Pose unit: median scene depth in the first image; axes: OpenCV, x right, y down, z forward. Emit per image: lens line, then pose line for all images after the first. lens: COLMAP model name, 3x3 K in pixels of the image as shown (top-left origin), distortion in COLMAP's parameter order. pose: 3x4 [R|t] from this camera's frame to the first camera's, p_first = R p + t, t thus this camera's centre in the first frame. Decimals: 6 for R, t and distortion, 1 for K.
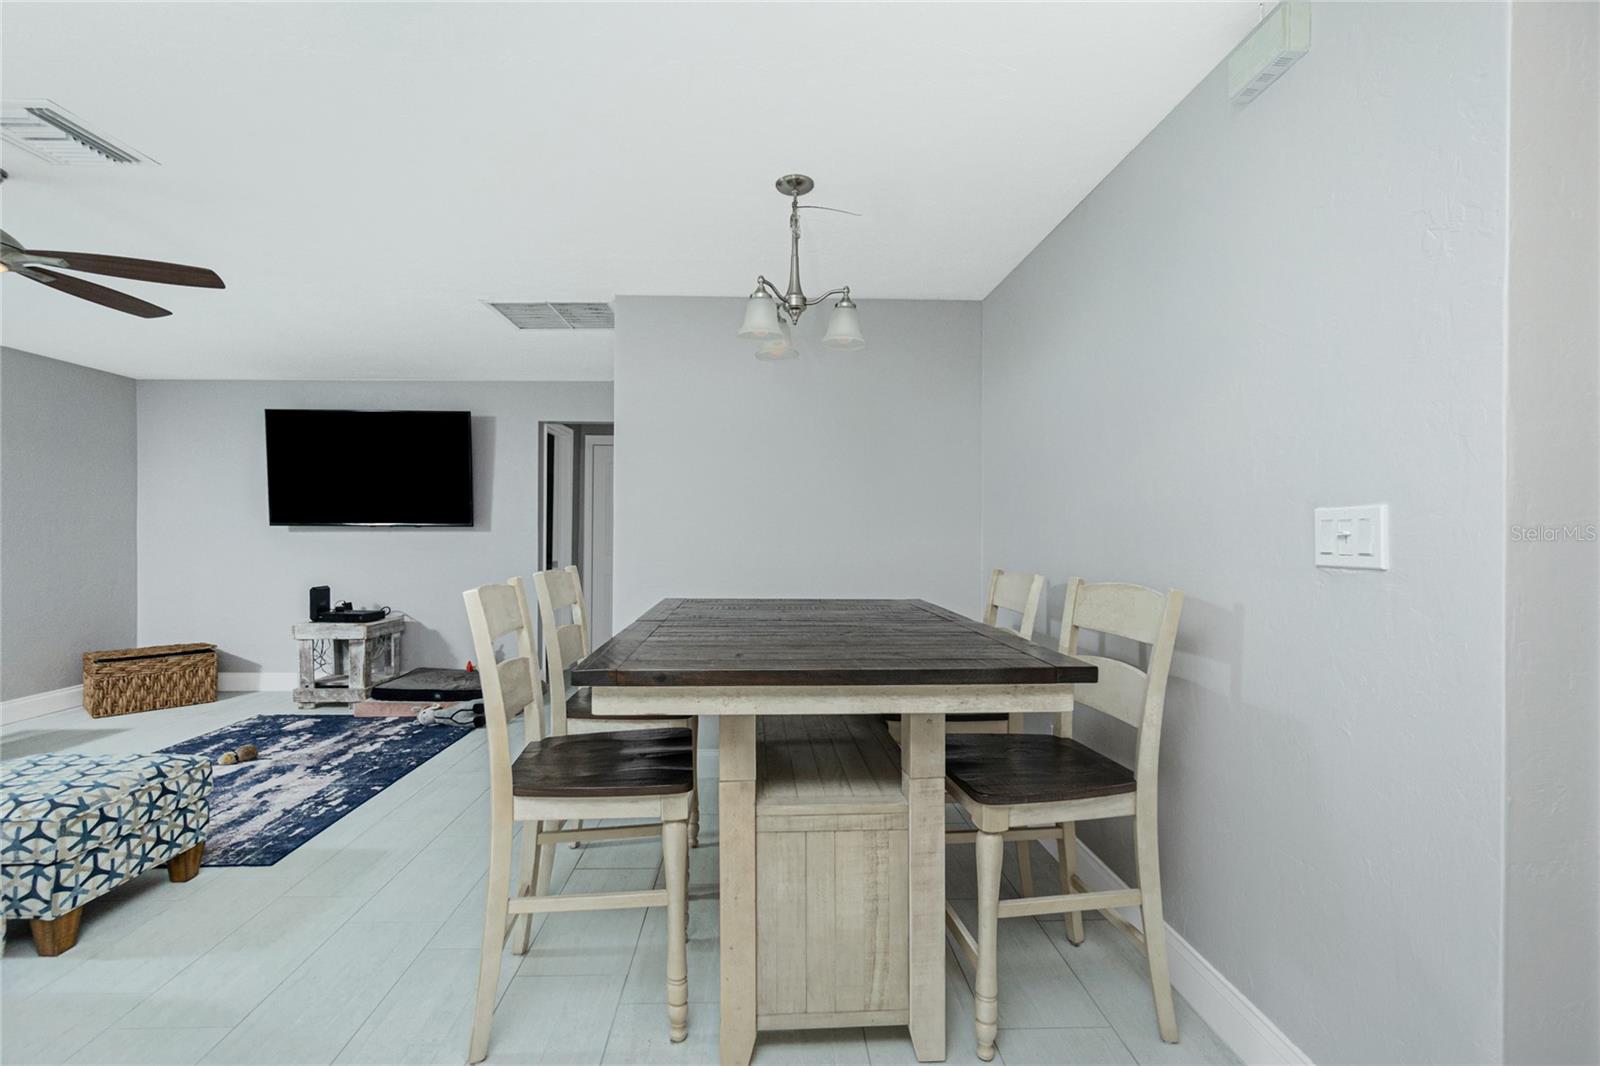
lens RADIAL K [[690.8, 0, 789.0], [0, 690.8, 542.2], [0, 0, 1]] dist [-0.012975, 0.002683]
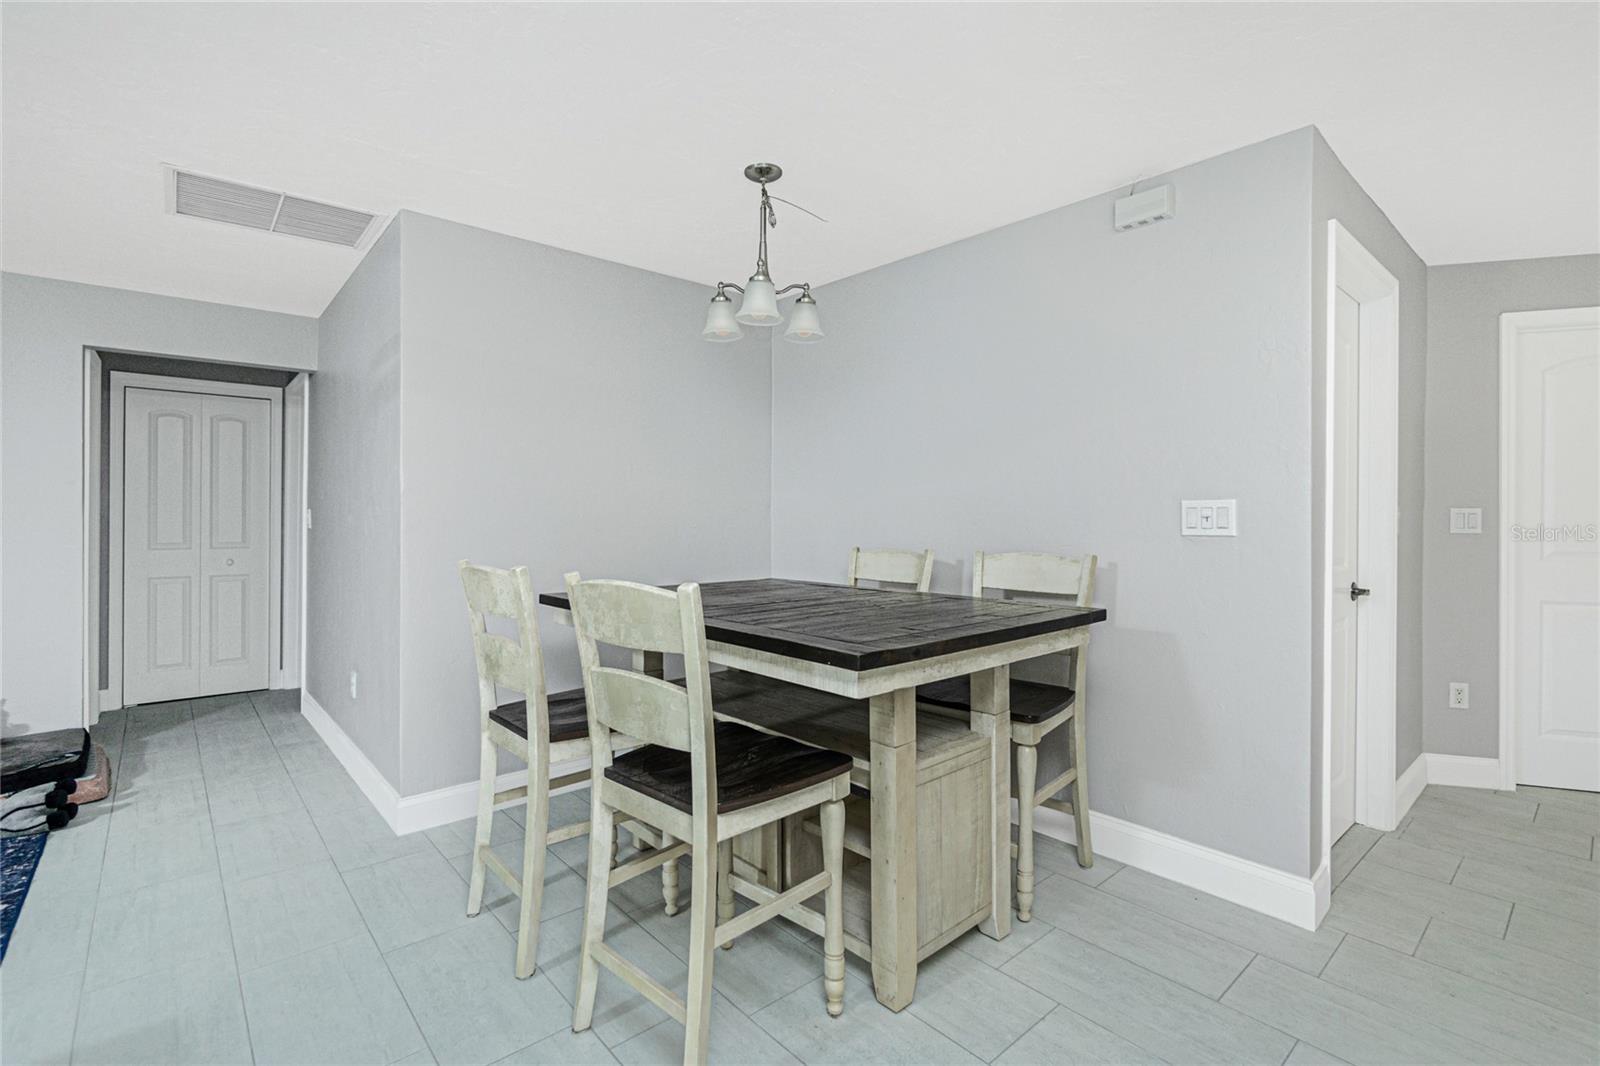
lens RADIAL K [[747.5, 0, 785.8], [0, 747.5, 517.7], [0, 0, 1]] dist [-0.019272, -0.001224]
pose [[0.778754, -0.010429, 0.627243, -0.662519], [0.011764, 0.999929, 0.002019, -0.013847], [-0.627219, 0.005807, 0.778821, 0.131170]]
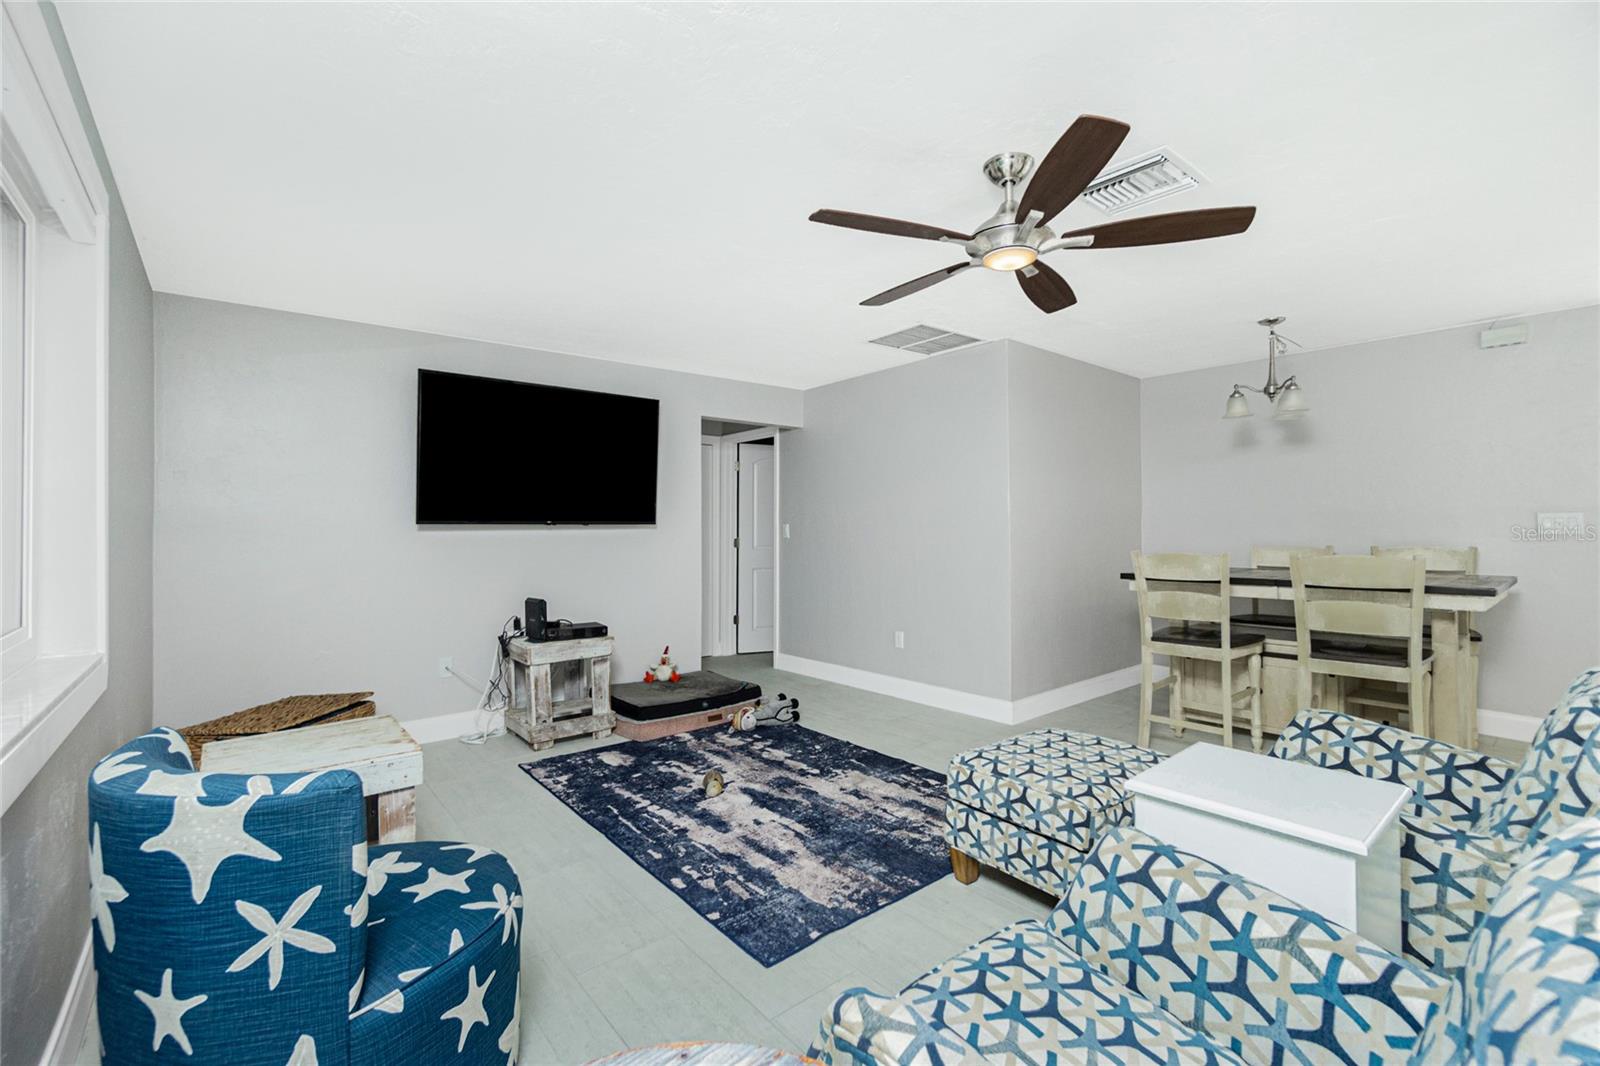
lens RADIAL K [[690.8, 0, 787.9], [0, 690.8, 521.6], [0, 0, 1]] dist [-0.012975, 0.002683]
pose [[0.809285, -0.008846, 0.587349, -1.978055], [0.018591, 0.999771, -0.010558, -0.027665], [-0.587121, 0.019464, 0.809265, 0.339514]]
